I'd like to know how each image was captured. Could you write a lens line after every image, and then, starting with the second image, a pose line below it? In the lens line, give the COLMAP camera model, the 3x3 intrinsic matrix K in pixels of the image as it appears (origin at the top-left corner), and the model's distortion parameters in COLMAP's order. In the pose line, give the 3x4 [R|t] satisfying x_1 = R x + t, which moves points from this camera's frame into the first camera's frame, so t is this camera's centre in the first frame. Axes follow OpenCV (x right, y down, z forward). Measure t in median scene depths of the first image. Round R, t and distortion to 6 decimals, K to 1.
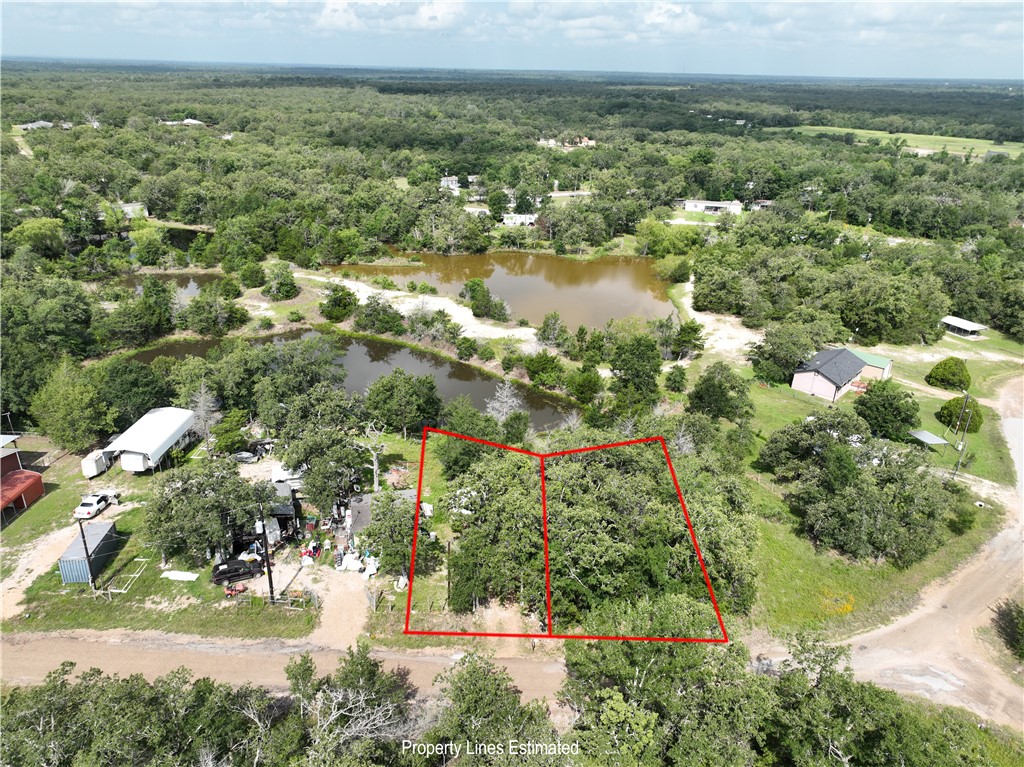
lens RADIAL K [[717.5, 0, 512.0], [0, 717.5, 383.5], [0, 0, 1]] dist [-0.006320, 0.019562]
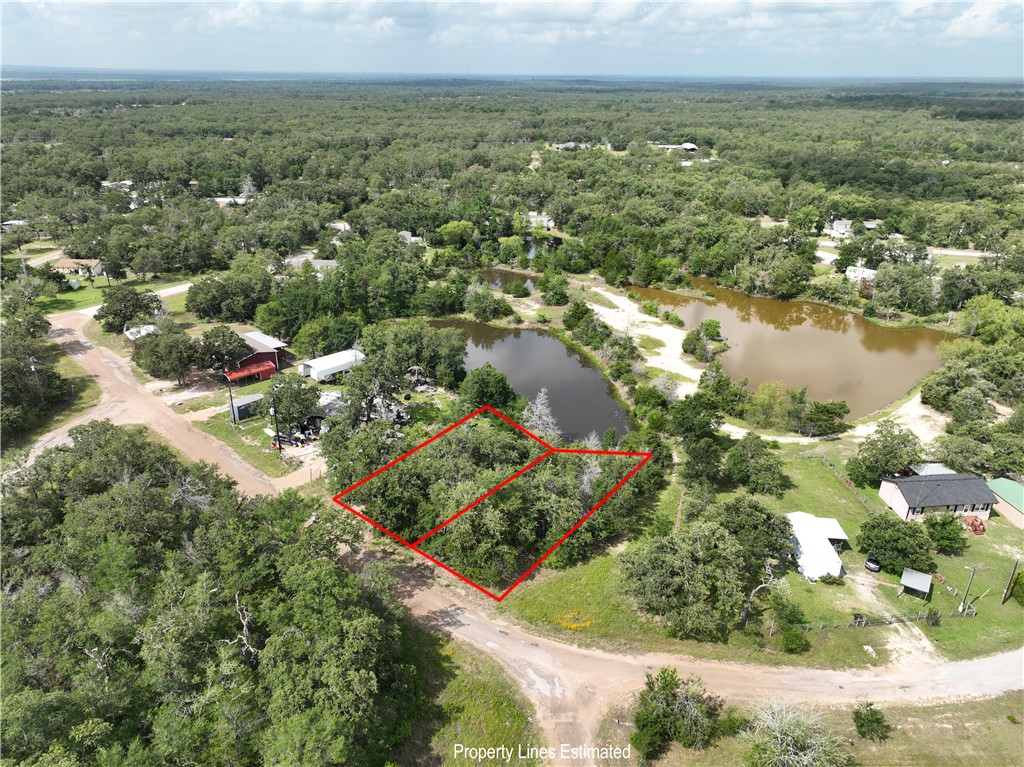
lens RADIAL K [[717.5, 0, 512.0], [0, 717.5, 383.5], [0, 0, 1]] dist [-0.006320, 0.019562]
pose [[0.743159, 0.249214, -0.620972, 0.393564], [-0.260836, 0.962533, 0.074131, -0.051996], [0.616181, 0.106881, 0.780319, -0.013625]]
